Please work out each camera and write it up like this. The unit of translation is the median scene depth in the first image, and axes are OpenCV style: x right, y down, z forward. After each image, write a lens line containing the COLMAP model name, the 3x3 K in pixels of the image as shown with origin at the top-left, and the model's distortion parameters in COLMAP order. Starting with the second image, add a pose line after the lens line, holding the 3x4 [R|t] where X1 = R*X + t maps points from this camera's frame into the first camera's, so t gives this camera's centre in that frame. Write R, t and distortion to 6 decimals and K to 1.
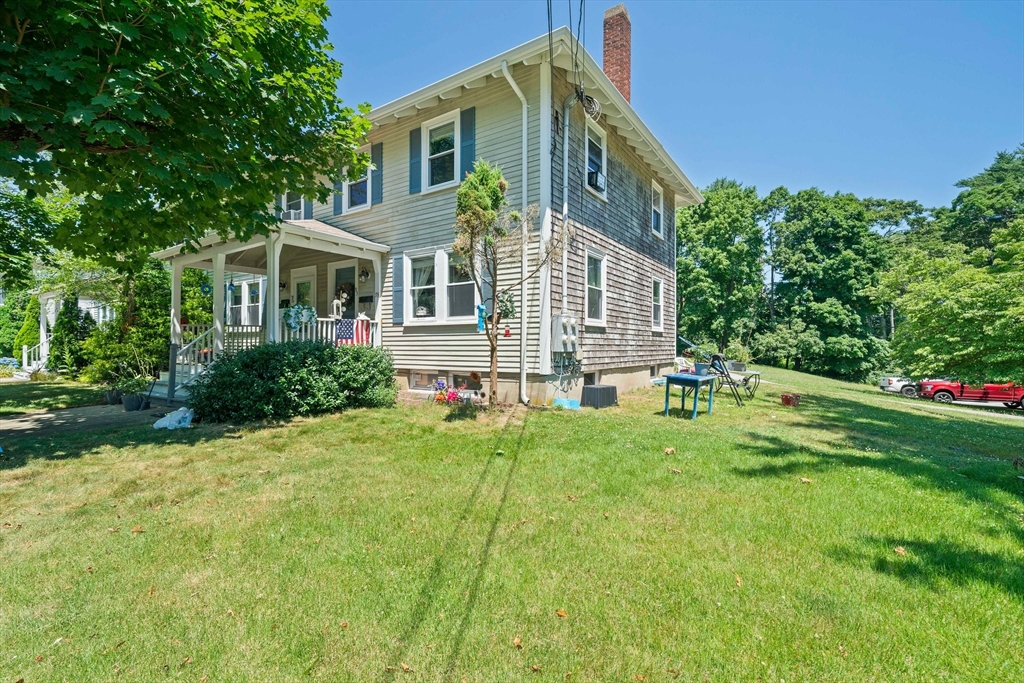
lens RADIAL K [[457.2, 0, 511.7], [0, 457.2, 342.3], [0, 0, 1]] dist [-0.000401, -0.000755]
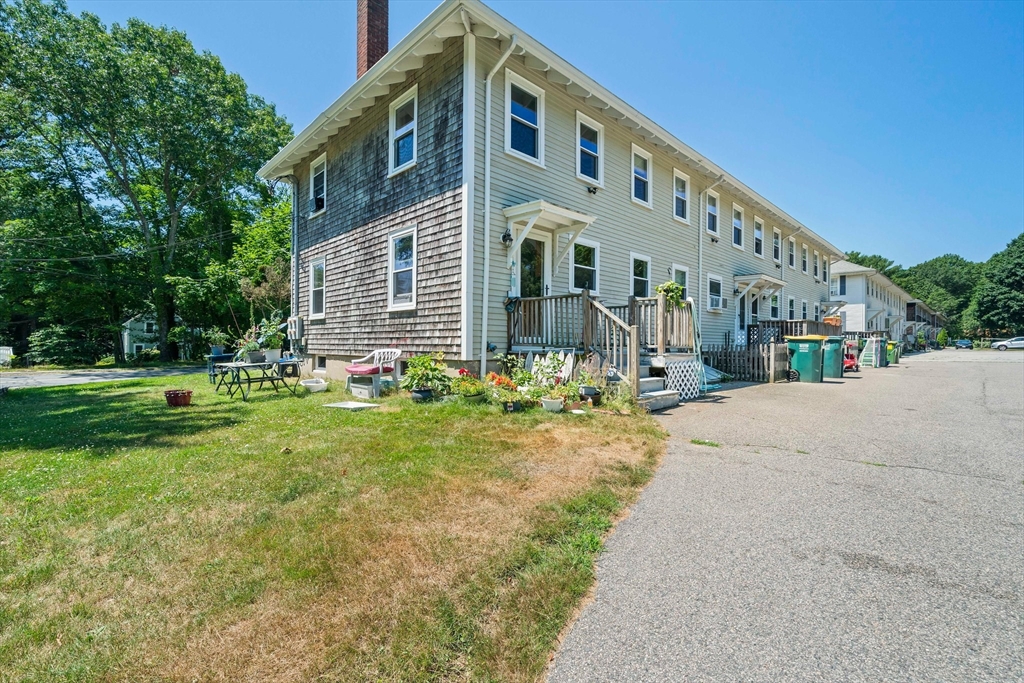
lens RADIAL K [[457.2, 0, 511.9], [0, 457.2, 343.9], [0, 0, 1]] dist [-0.000401, -0.000755]
pose [[-0.213925, -0.005604, -0.976834, 0.298577], [0.002537, 0.999977, -0.006292, 0.009602], [0.976847, -0.003824, -0.213906, 0.414077]]
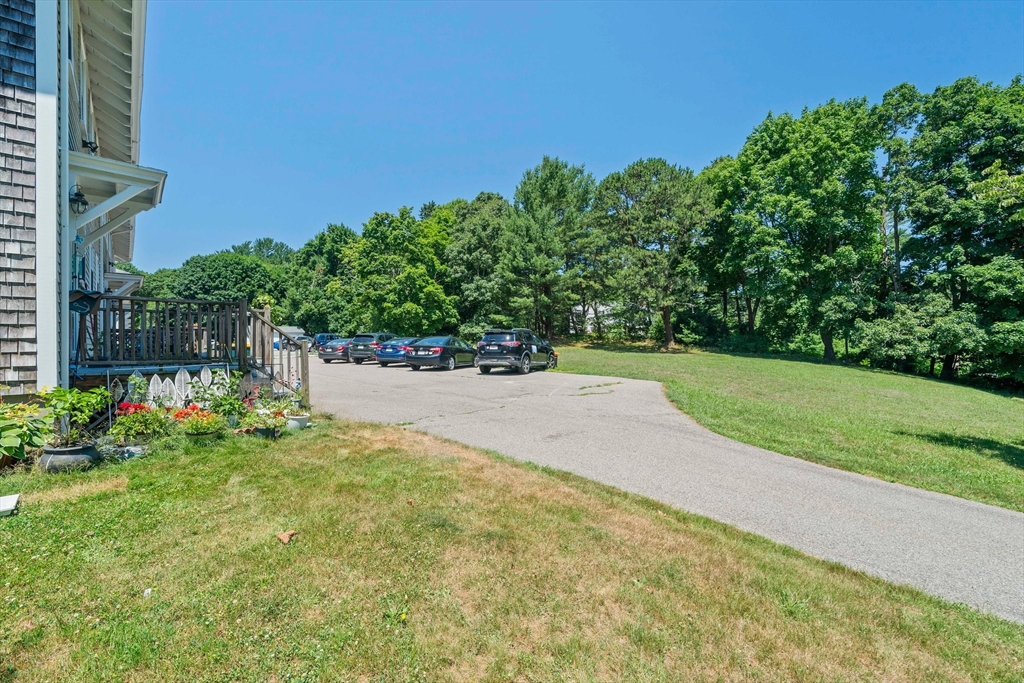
lens RADIAL K [[457.2, 0, 514.1], [0, 457.2, 341.0], [0, 0, 1]] dist [-0.000401, -0.000755]
pose [[0.960919, -0.013047, -0.276520, 0.250854], [0.013985, 0.999901, 0.001421, 0.002911], [0.276475, -0.005232, 0.961007, 0.256089]]
